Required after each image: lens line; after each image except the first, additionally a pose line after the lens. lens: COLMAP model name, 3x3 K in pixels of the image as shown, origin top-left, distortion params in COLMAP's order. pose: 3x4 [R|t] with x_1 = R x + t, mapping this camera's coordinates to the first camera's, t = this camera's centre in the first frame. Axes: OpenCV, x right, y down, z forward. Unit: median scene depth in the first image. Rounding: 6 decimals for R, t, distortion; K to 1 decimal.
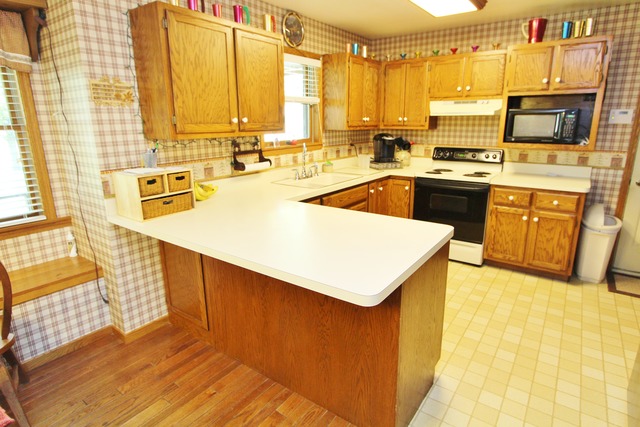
lens RADIAL K [[356.9, 0, 324.6], [0, 356.9, 210.0], [0, 0, 1]] dist [-0.009840, 0.001072]
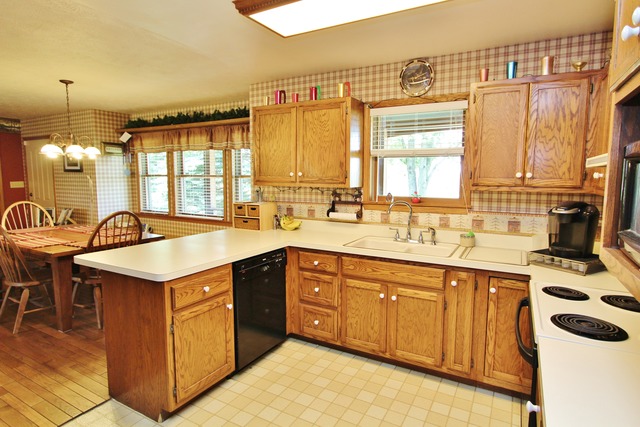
lens RADIAL K [[356.9, 0, 322.8], [0, 356.9, 213.6], [0, 0, 1]] dist [-0.009840, 0.001072]
pose [[0.114212, 0.116075, -0.986652, 1.066247], [-0.250277, 0.964480, 0.084496, -0.248704], [0.961414, 0.237286, 0.139206, 0.950397]]
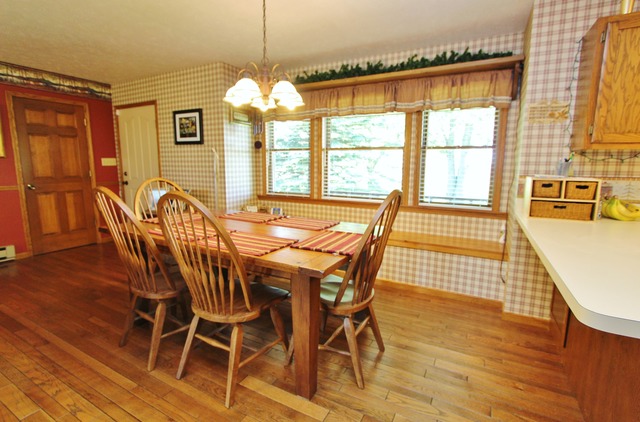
lens RADIAL K [[302.5, 0, 324.2], [0, 302.5, 208.0], [0, 0, 1]] dist [-0.015751, 0.001106]
pose [[0.136473, 0.149643, -0.979276, 0.289977], [-0.254228, 0.960710, 0.111376, 0.051159], [0.957467, 0.233760, 0.169155, 0.152604]]
